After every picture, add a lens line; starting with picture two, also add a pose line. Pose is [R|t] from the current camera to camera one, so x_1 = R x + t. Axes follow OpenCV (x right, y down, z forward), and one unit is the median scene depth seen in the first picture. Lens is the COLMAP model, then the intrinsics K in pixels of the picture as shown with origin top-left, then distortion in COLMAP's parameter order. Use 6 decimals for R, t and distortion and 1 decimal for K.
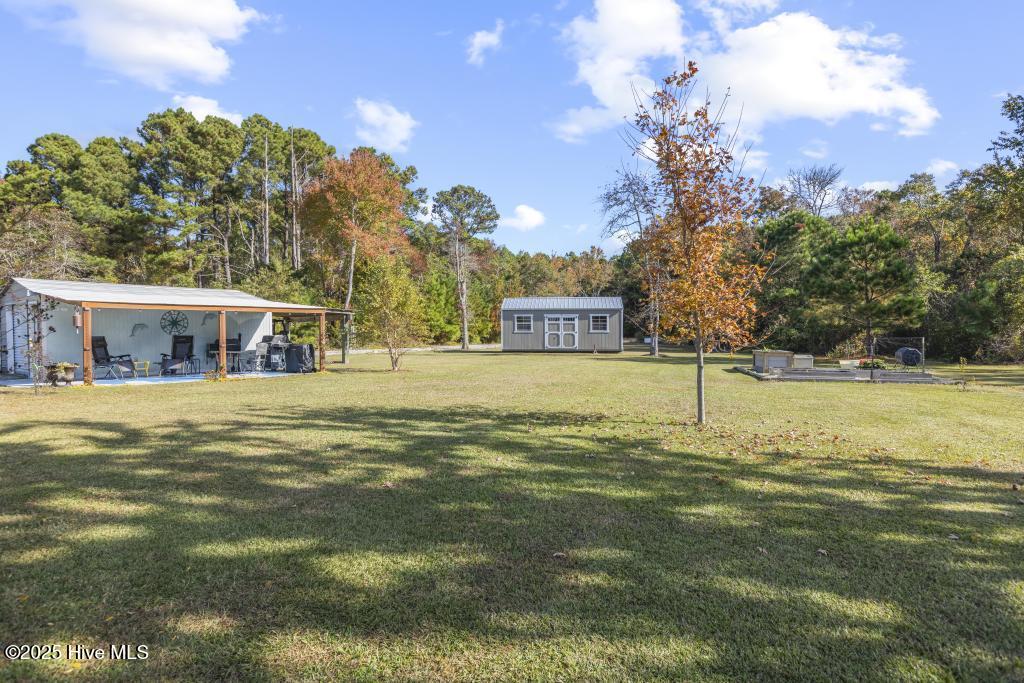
lens RADIAL K [[564.6, 0, 510.6], [0, 564.6, 348.8], [0, 0, 1]] dist [-0.001197, 0.000866]
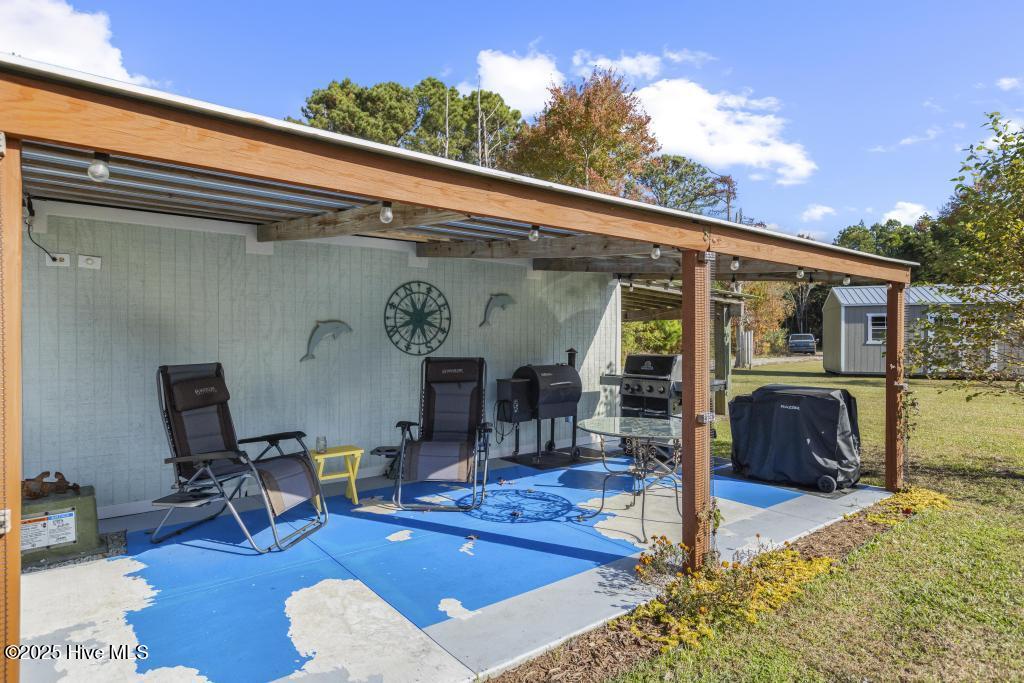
lens RADIAL K [[564.6, 0, 510.6], [0, 564.6, 348.8], [0, 0, 1]] dist [-0.001197, 0.000866]
pose [[0.975224, 0.002867, -0.221201, -0.169102], [-0.005693, 0.999910, -0.012136, -0.008793], [0.221147, 0.013095, 0.975153, 0.251928]]
